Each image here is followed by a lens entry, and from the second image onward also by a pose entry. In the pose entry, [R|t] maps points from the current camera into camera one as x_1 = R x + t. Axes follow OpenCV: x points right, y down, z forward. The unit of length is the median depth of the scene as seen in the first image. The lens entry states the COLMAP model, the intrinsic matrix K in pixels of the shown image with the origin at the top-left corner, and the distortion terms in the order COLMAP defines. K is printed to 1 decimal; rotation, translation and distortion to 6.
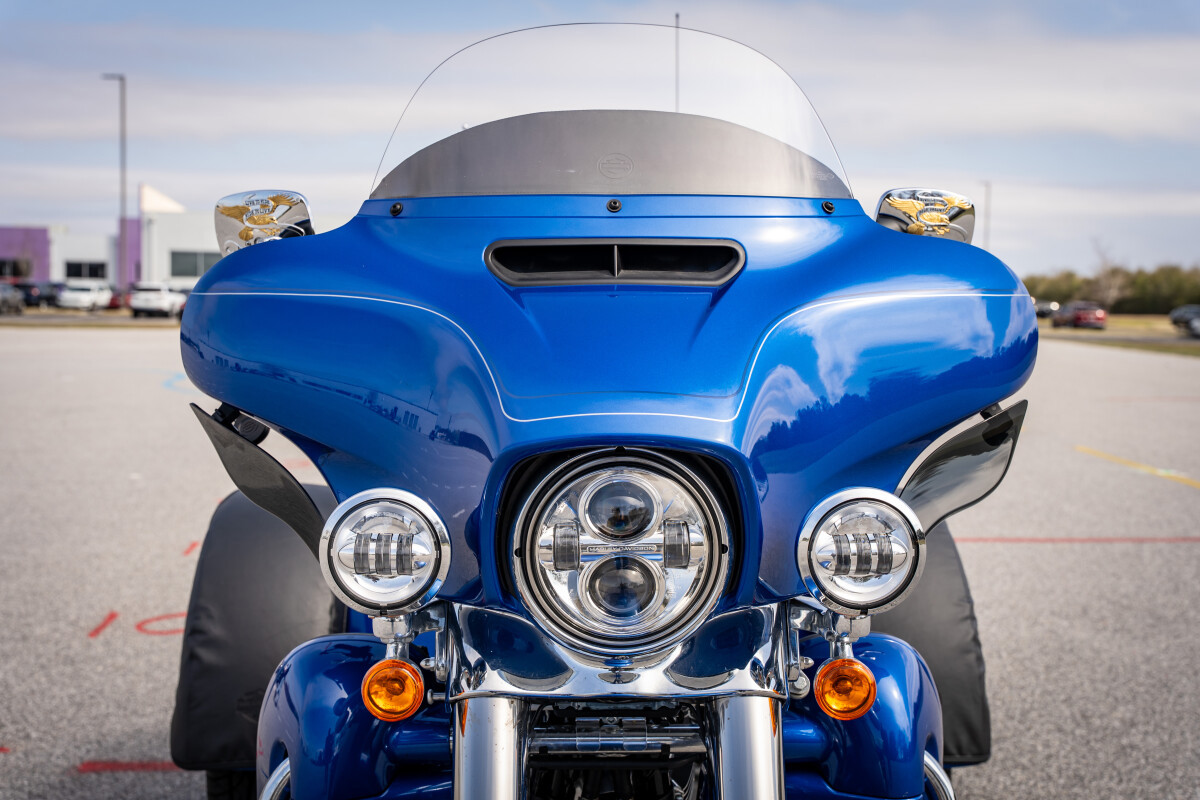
lens RADIAL K [[1501.3, 0, 602.7], [0, 1501.3, 395.0], [0, 0, 1]] dist [0.003787, 0.000000]
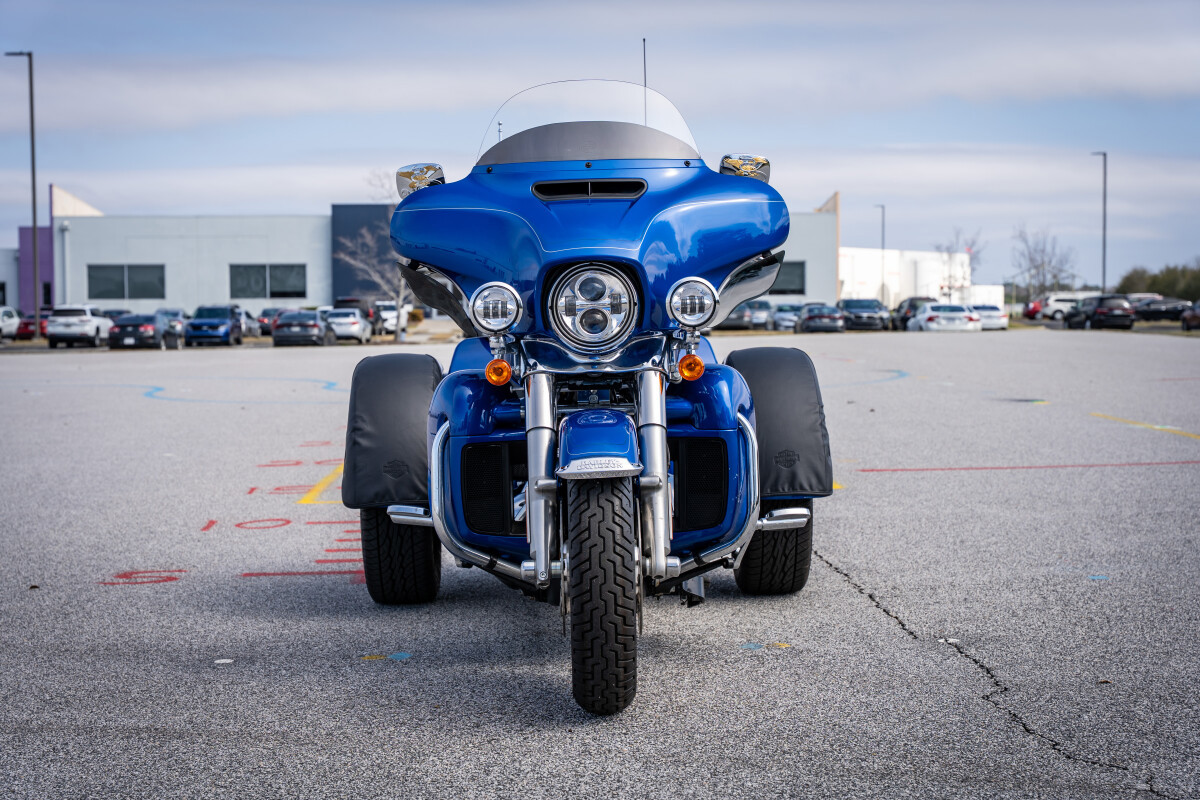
lens RADIAL K [[1927.5, 0, 597.9], [0, 1927.5, 404.4], [0, 0, 1]] dist [0.139448, 0.000000]
pose [[0.999494, -0.027791, -0.015472, 0.057768], [0.027482, 0.999425, -0.019854, 0.292690], [0.016015, 0.019419, 0.999683, -1.898051]]
